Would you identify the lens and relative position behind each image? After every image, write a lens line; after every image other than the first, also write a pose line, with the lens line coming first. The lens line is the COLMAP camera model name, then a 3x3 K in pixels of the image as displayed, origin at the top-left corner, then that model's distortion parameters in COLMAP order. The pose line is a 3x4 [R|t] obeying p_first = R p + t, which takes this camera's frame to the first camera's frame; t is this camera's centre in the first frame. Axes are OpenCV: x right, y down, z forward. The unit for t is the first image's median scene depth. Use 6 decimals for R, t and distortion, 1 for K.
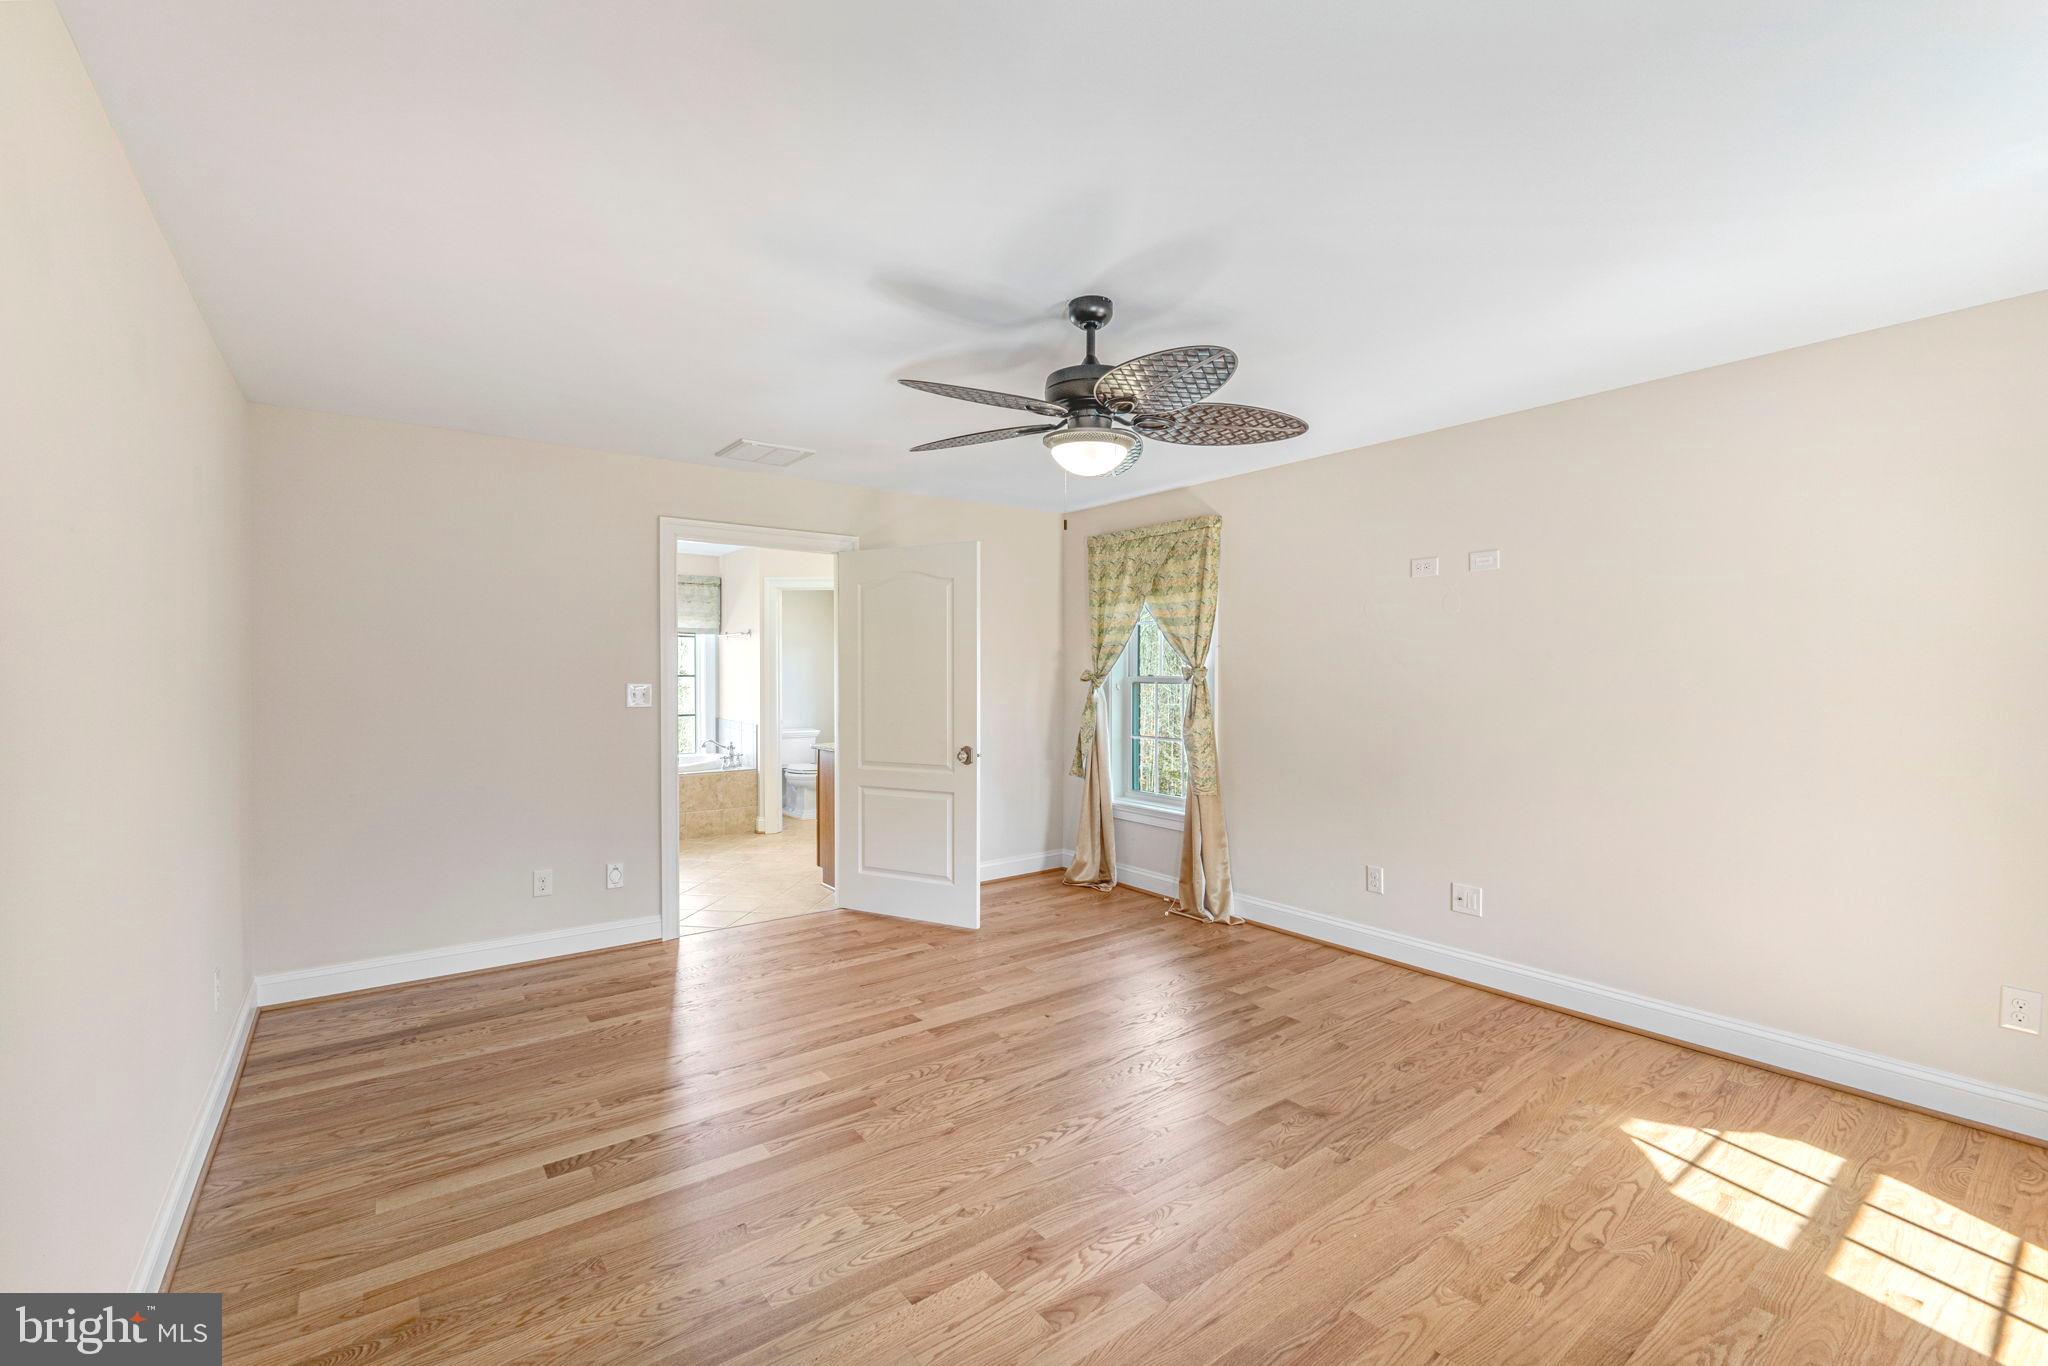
lens RADIAL K [[862.0, 0, 1010.8], [0, 862.0, 672.9], [0, 0, 1]] dist [-0.002647, -0.000366]
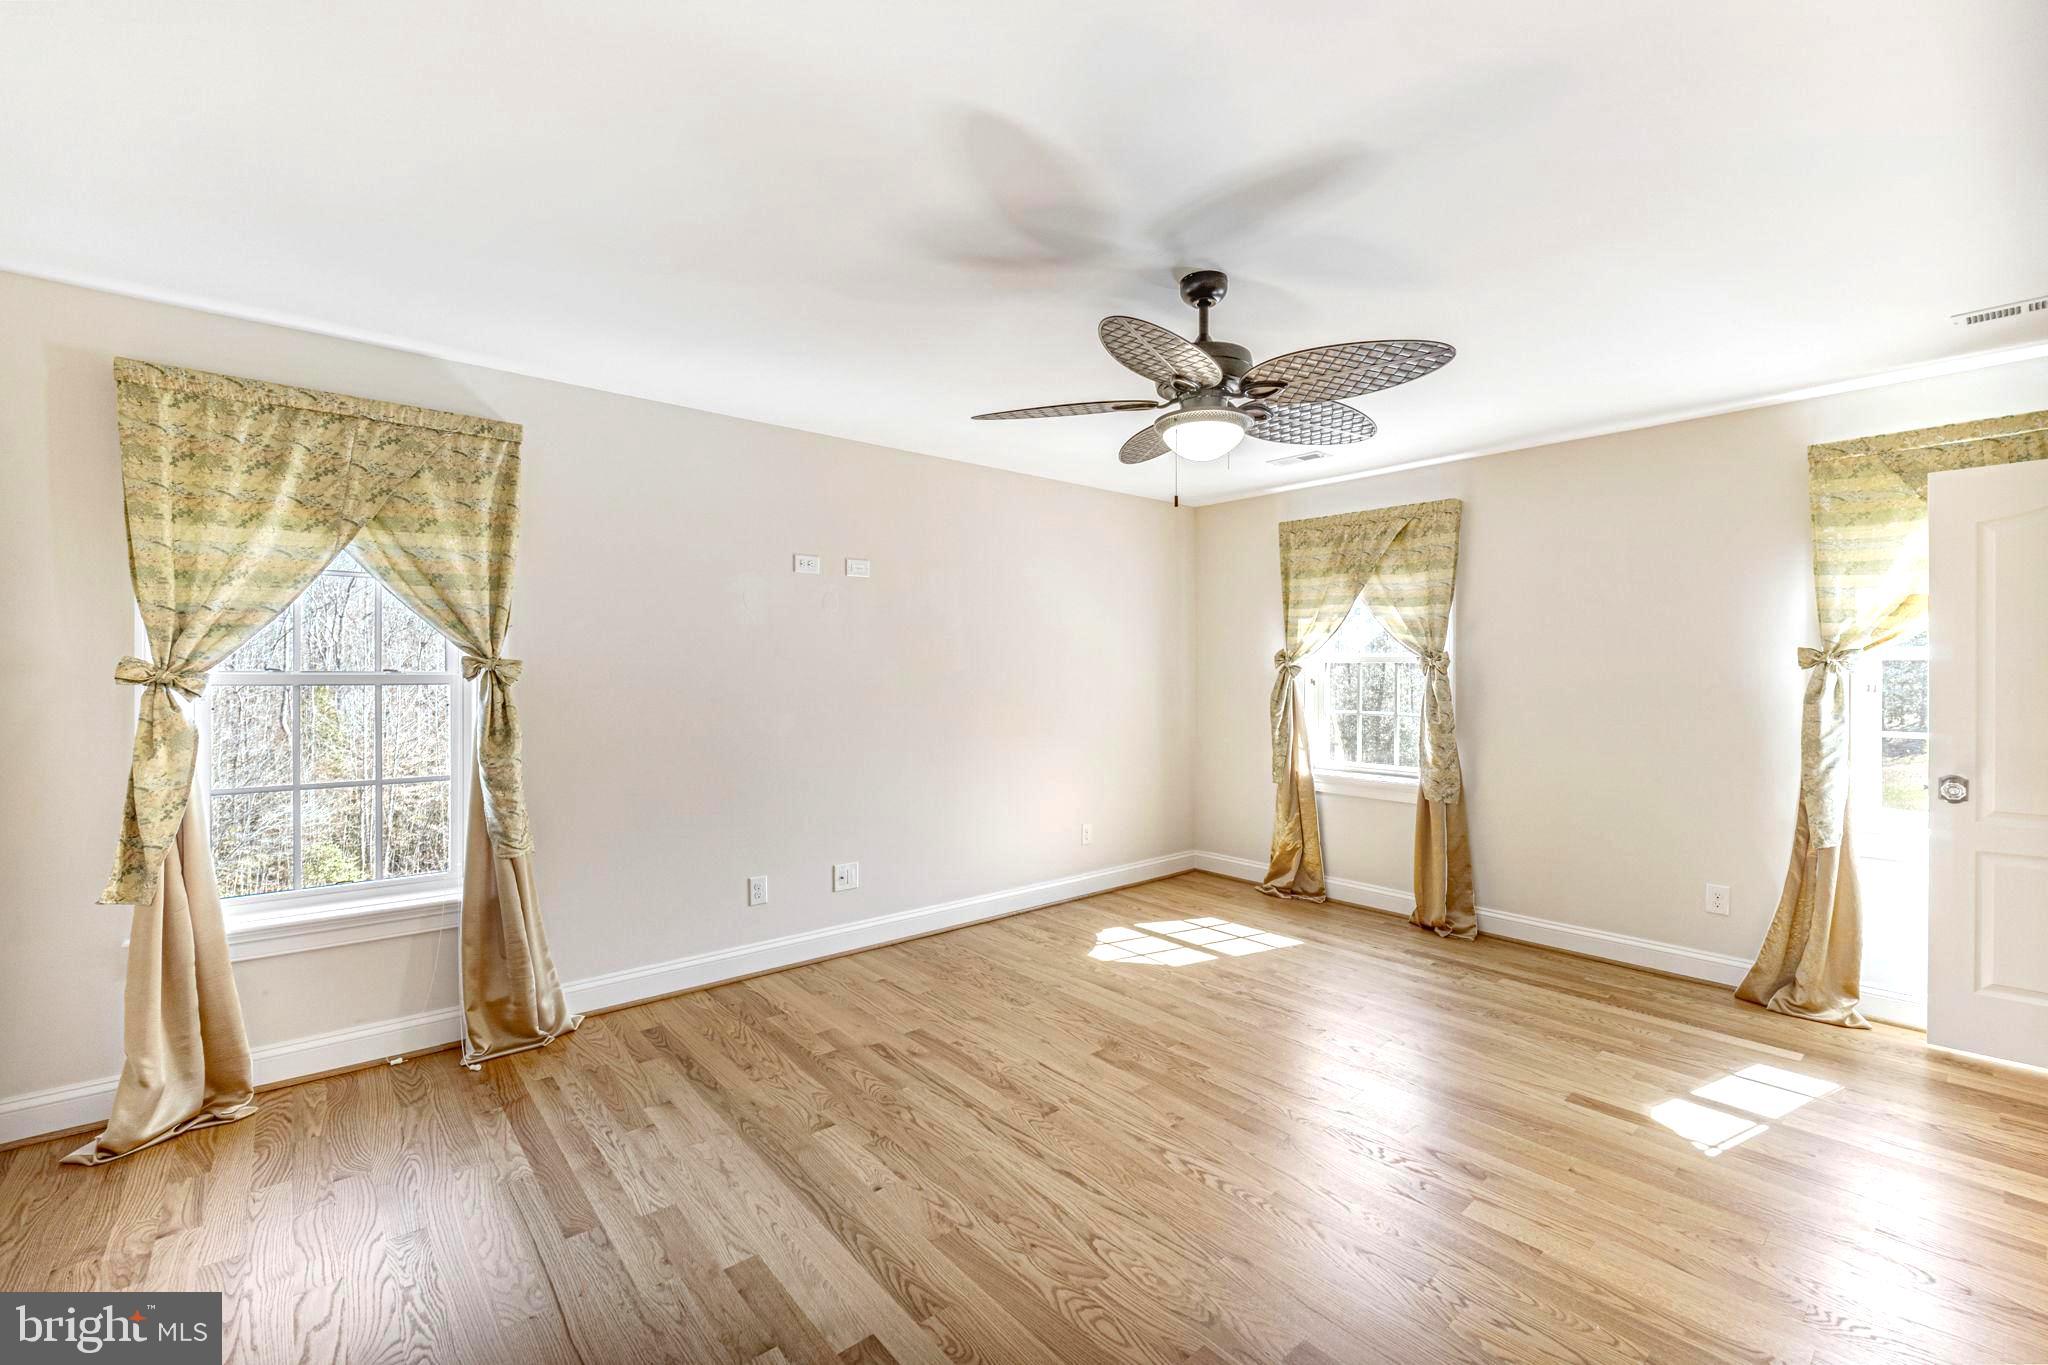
lens RADIAL K [[862.0, 0, 1010.8], [0, 862.0, 672.4], [0, 0, 1]] dist [-0.002647, -0.000366]
pose [[-0.068090, -0.004125, 0.997671, -0.554190], [-0.004179, 0.999984, 0.003849, -0.000289], [-0.997670, -0.003908, -0.068106, 0.841520]]
